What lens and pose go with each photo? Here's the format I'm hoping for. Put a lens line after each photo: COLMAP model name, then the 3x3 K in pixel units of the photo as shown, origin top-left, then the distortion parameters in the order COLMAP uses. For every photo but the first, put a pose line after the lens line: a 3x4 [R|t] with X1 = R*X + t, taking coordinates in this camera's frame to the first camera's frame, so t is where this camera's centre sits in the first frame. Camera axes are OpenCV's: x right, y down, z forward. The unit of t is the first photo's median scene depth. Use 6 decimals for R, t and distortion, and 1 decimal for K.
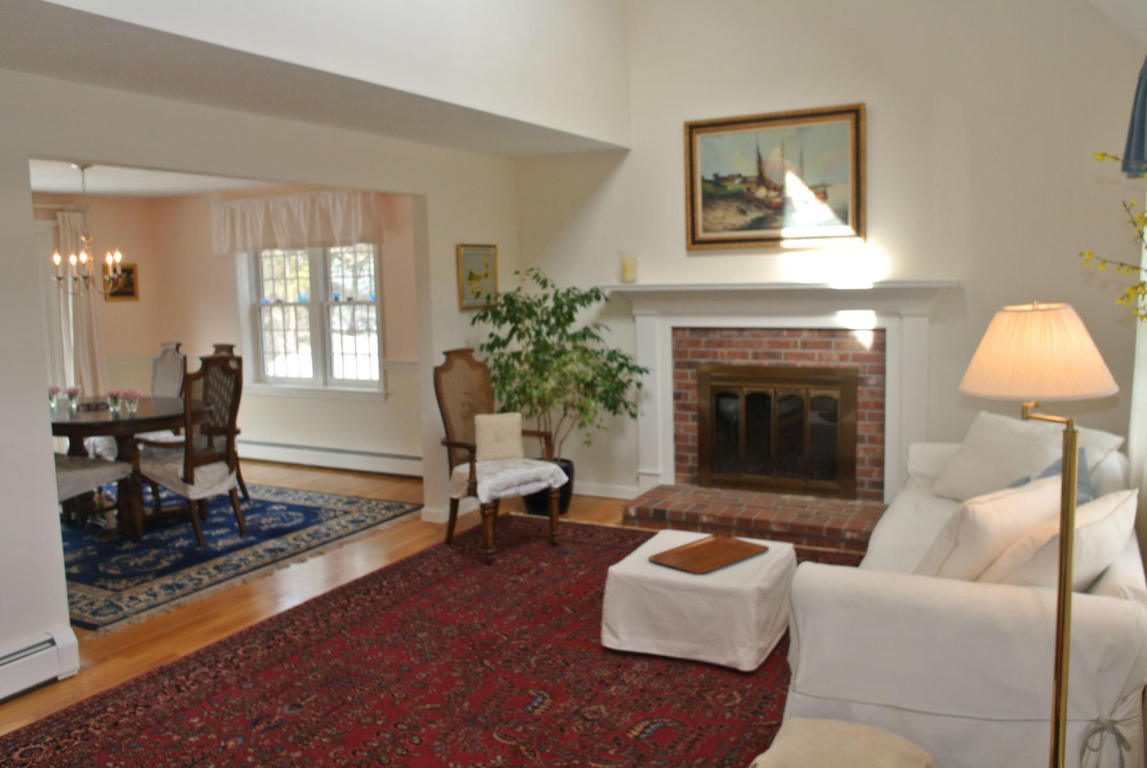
lens RADIAL K [[895.9, 0, 576.5], [0, 895.9, 372.7], [0, 0, 1]] dist [-0.081166, 0.055045]
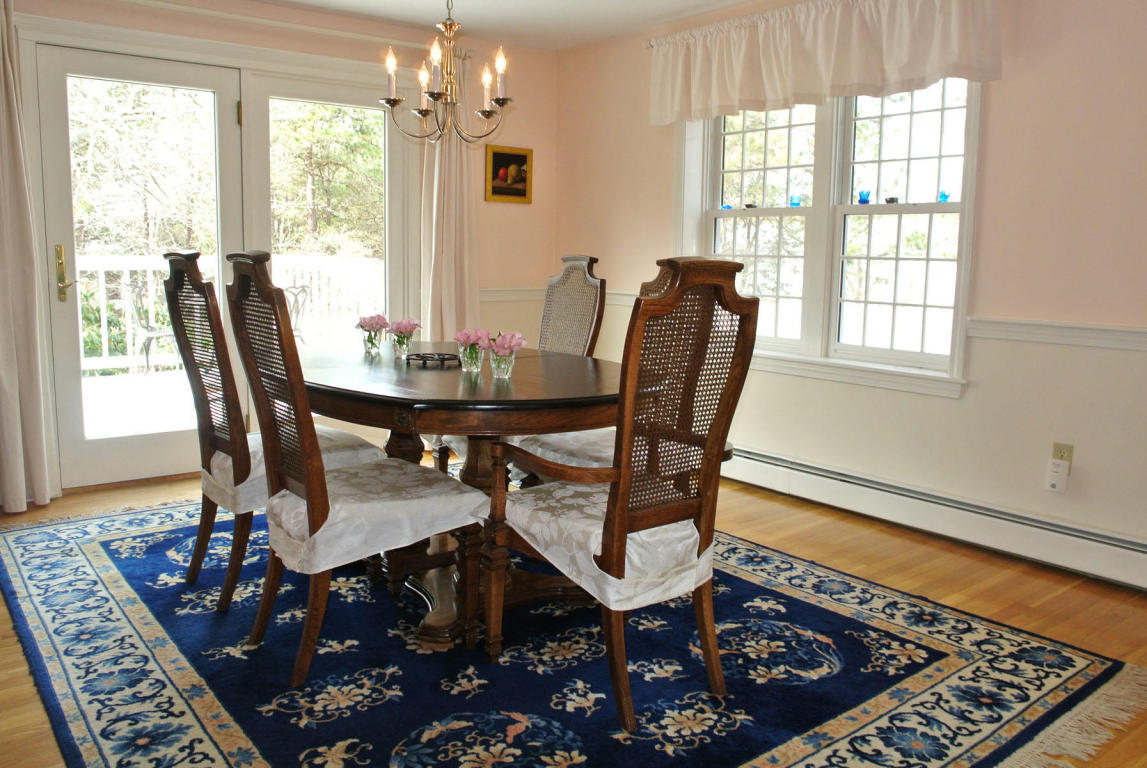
lens RADIAL K [[895.9, 0, 576.5], [0, 895.9, 372.7], [0, 0, 1]] dist [-0.081166, 0.055045]
pose [[0.916645, 0.090979, -0.389211, -0.238460], [-0.079233, 0.995787, 0.046164, 0.012861], [0.391771, -0.011477, 0.919991, 0.486566]]
